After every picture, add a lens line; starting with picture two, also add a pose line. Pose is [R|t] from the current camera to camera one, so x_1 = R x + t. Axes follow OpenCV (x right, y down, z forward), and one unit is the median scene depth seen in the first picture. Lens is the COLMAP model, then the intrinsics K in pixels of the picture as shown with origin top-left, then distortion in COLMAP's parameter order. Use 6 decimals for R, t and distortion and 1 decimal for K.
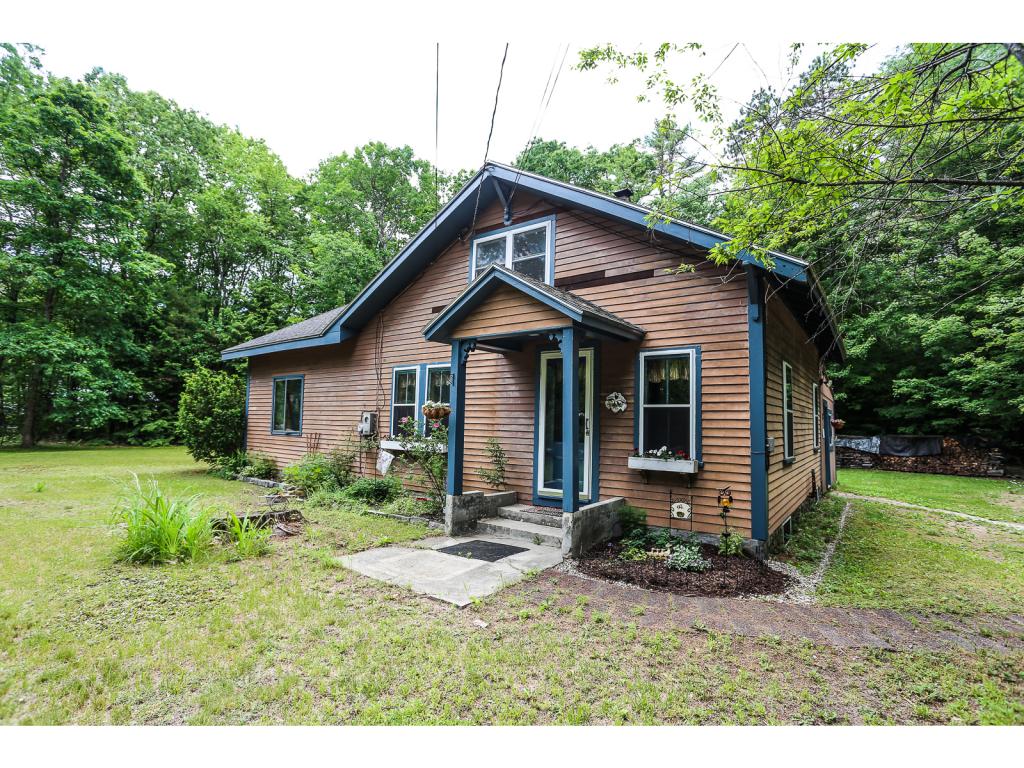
lens RADIAL K [[482.8, 0, 512.0], [0, 482.8, 384.0], [0, 0, 1]] dist [0.002142, 0.001139]
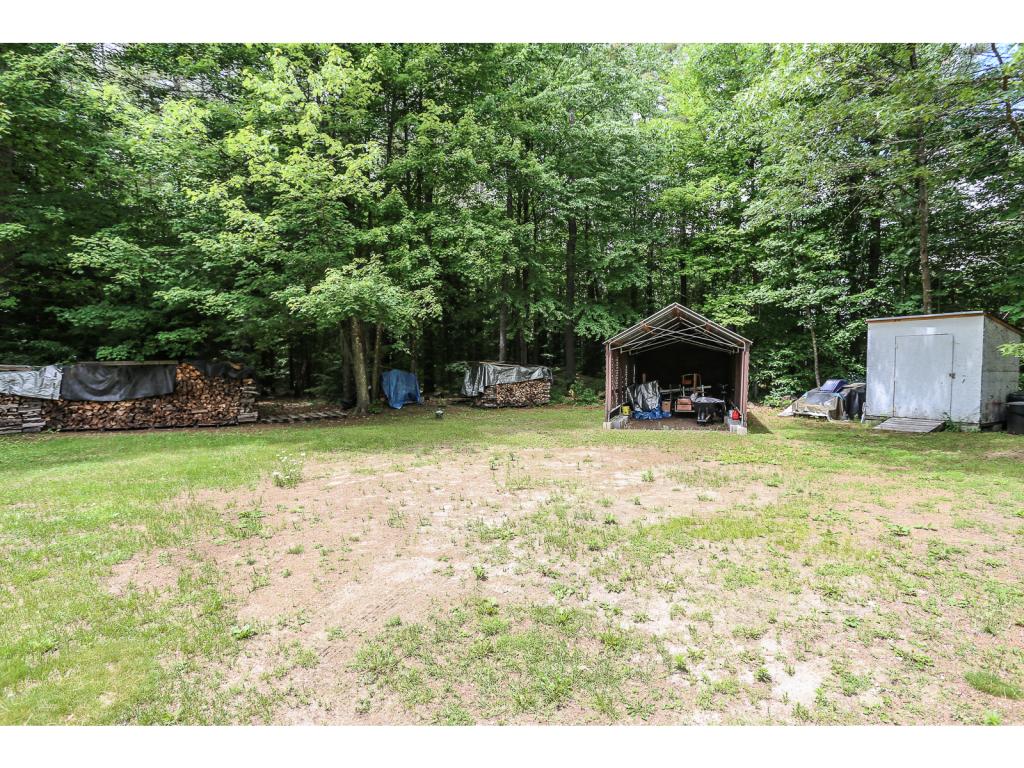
lens RADIAL K [[482.8, 0, 512.0], [0, 482.8, 384.0], [0, 0, 1]] dist [0.002142, 0.001139]
pose [[0.274608, -0.050480, 0.960230, 0.444805], [-0.082474, 0.993704, 0.075826, 0.056492], [-0.958013, -0.100017, 0.268715, 0.459956]]
